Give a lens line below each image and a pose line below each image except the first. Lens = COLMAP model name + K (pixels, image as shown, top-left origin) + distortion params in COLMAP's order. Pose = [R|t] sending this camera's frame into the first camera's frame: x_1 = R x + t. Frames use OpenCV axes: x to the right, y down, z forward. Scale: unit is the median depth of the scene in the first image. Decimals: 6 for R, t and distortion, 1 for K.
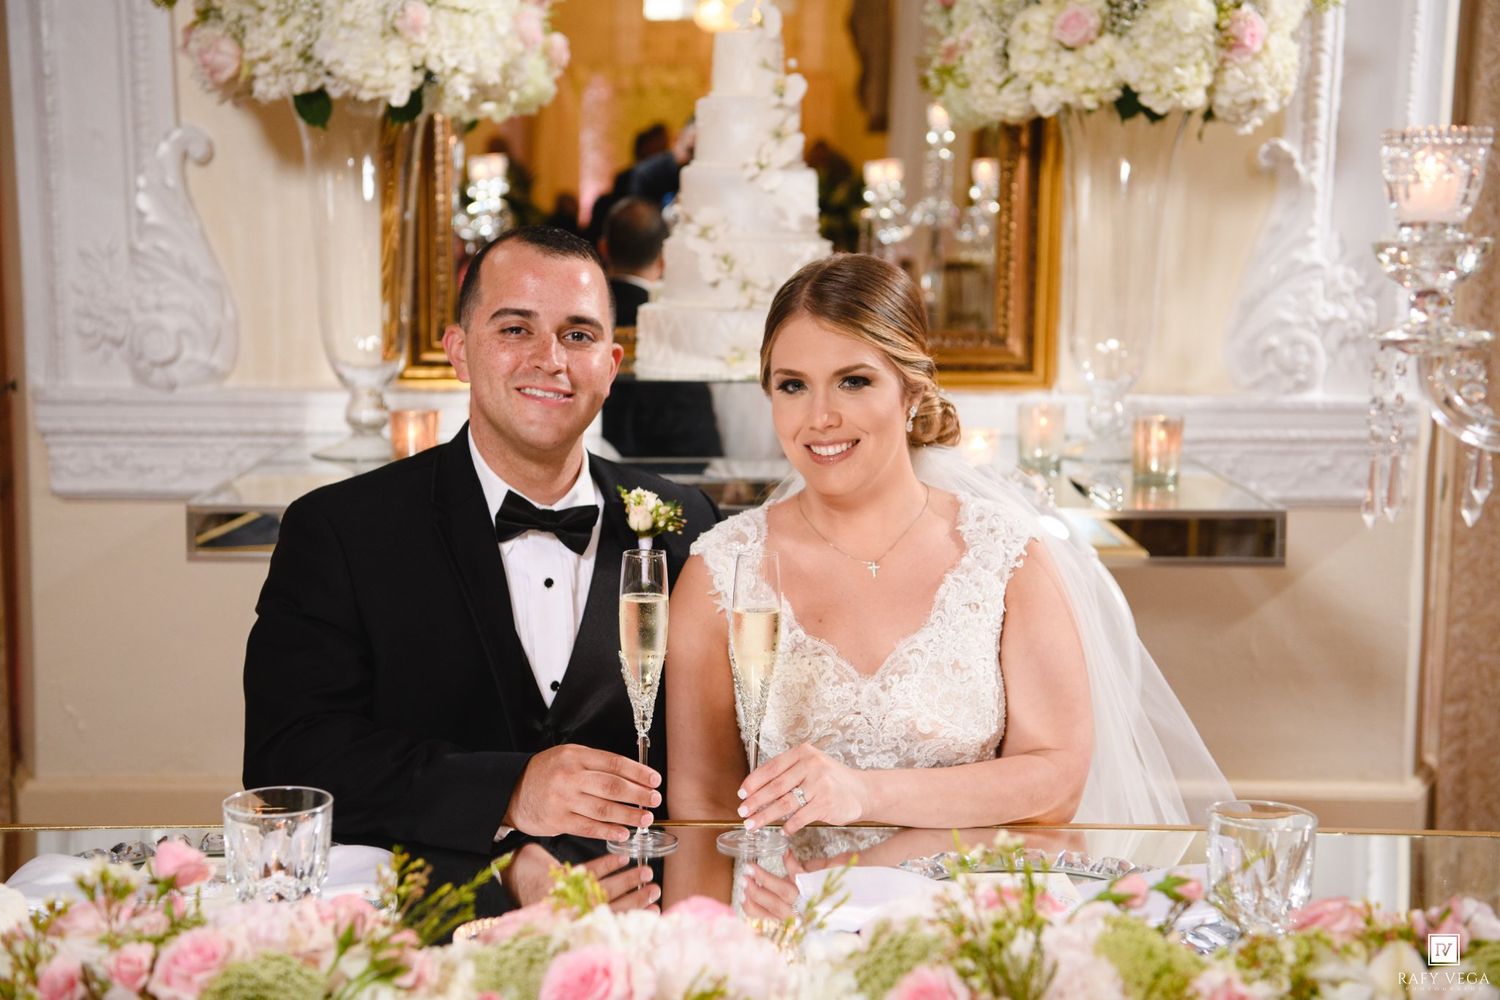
lens RADIAL K [[2286.7, 0, 752.9], [0, 2286.7, 500.0], [0, 0, 1]] dist [0.214860, 0.107657]
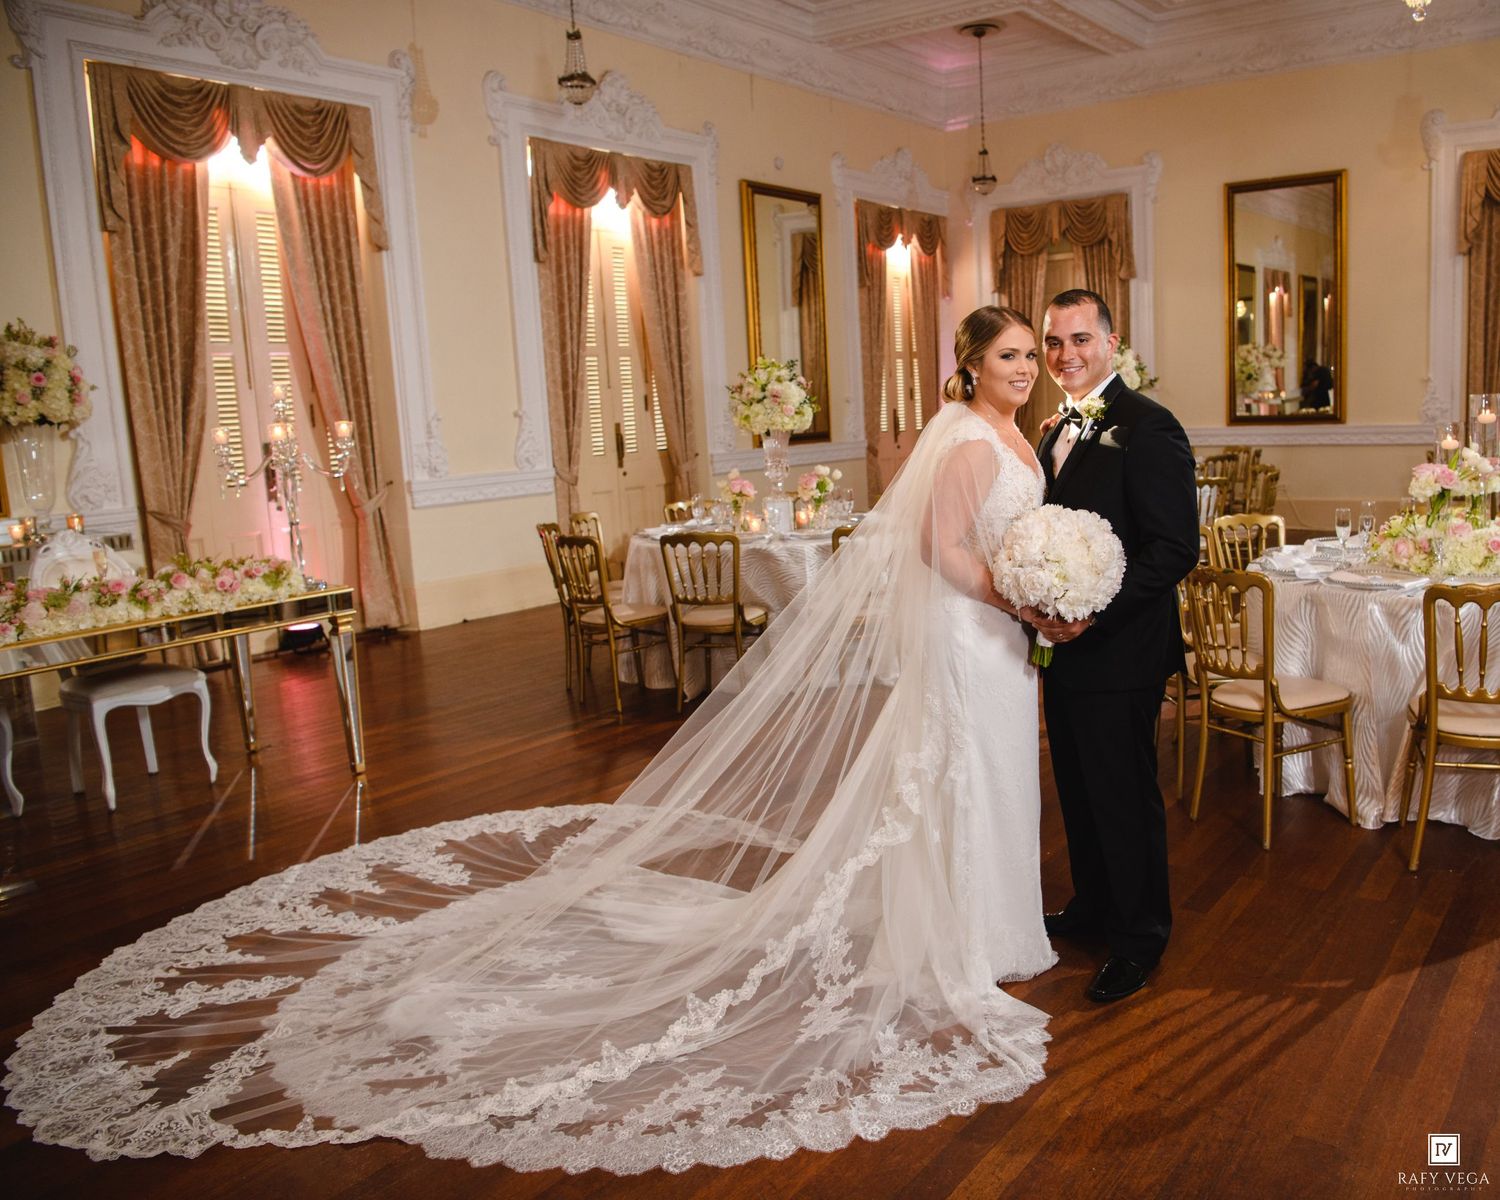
lens RADIAL K [[1221.5, 0, 898.2], [0, 1221.5, 599.9], [0, 0, 1]] dist [-0.078133, 0.020990]
pose [[0.554985, -0.167481, 0.814826, -0.550536], [0.157821, 0.982932, 0.094541, 0.106518], [-0.816752, 0.076128, 0.571944, -0.882897]]
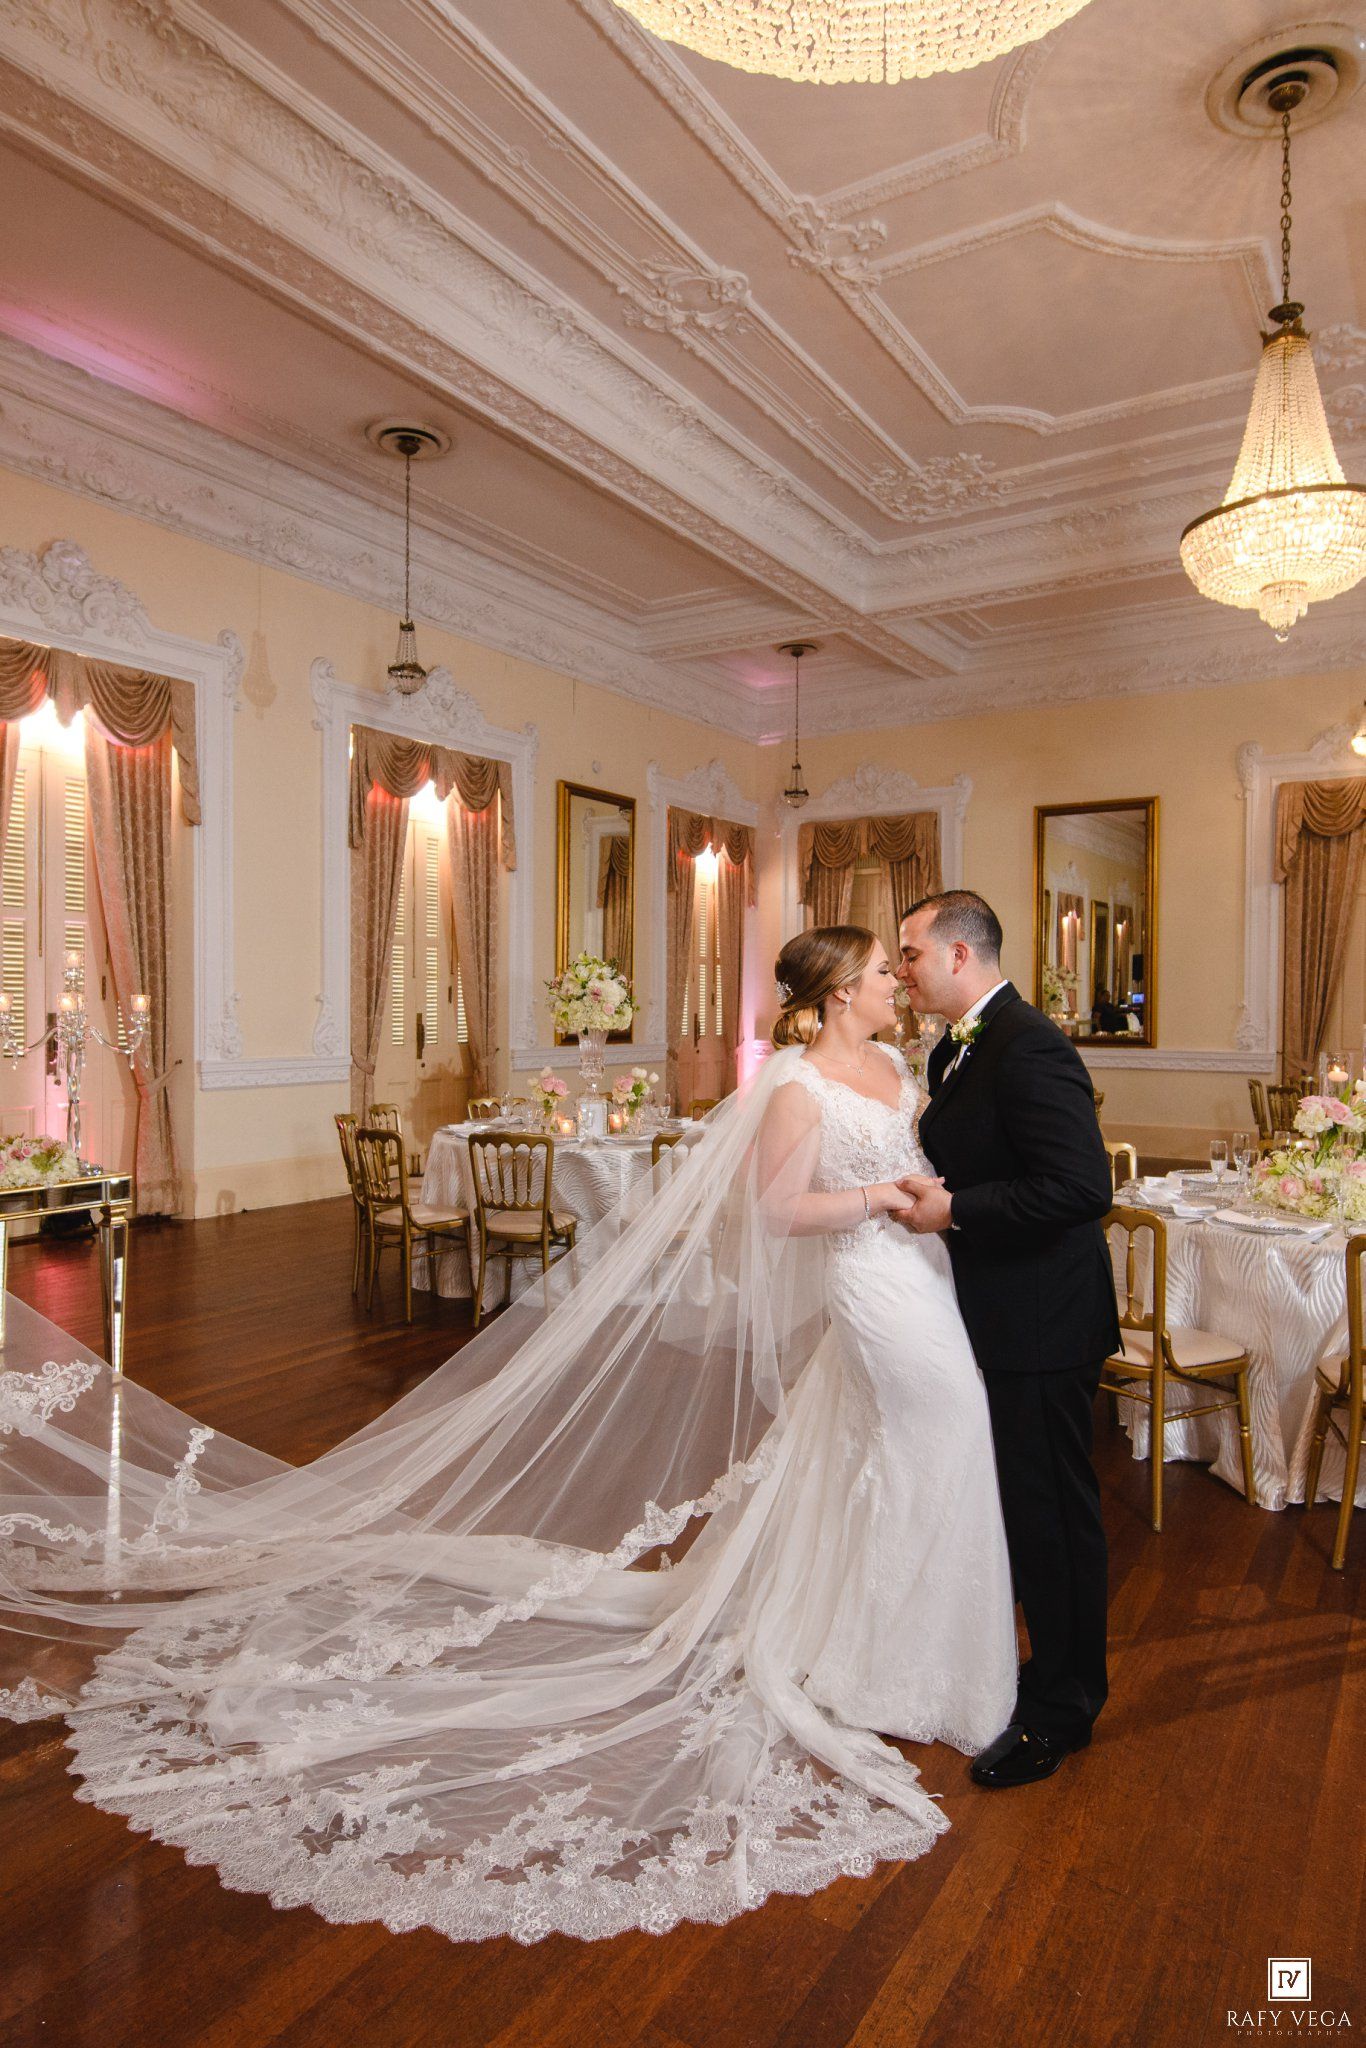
lens RADIAL K [[1208.0, 0, 686.1], [0, 1208.0, 1025.6], [0, 0, 1]] dist [-0.014121, -0.003894]
pose [[0.552793, -0.020635, 0.833063, -0.498482], [0.110881, 0.992625, -0.048990, 0.095525], [-0.825909, 0.119452, 0.551004, -0.779202]]
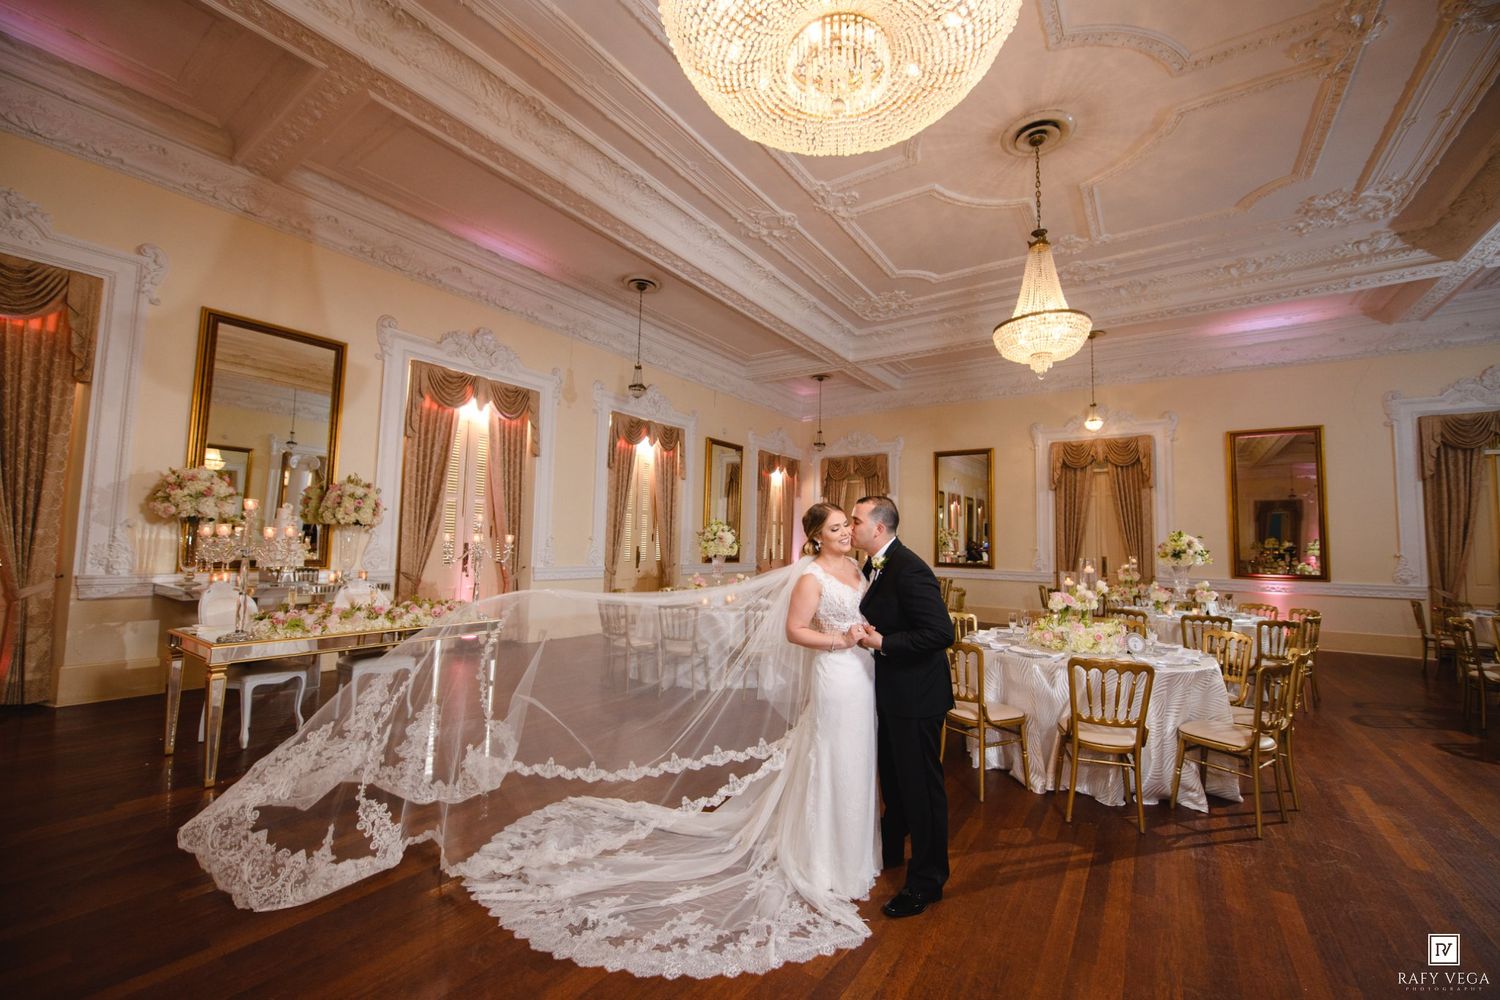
lens RADIAL K [[589.6, 0, 751.2], [0, 589.6, 500.3], [0, 0, 1]] dist [-0.015701, -0.002075]
pose [[0.576628, 0.063983, 0.814498, -0.539045], [0.092249, 0.985455, -0.142721, 0.101867], [-0.811782, 0.157433, 0.562338, -0.824367]]
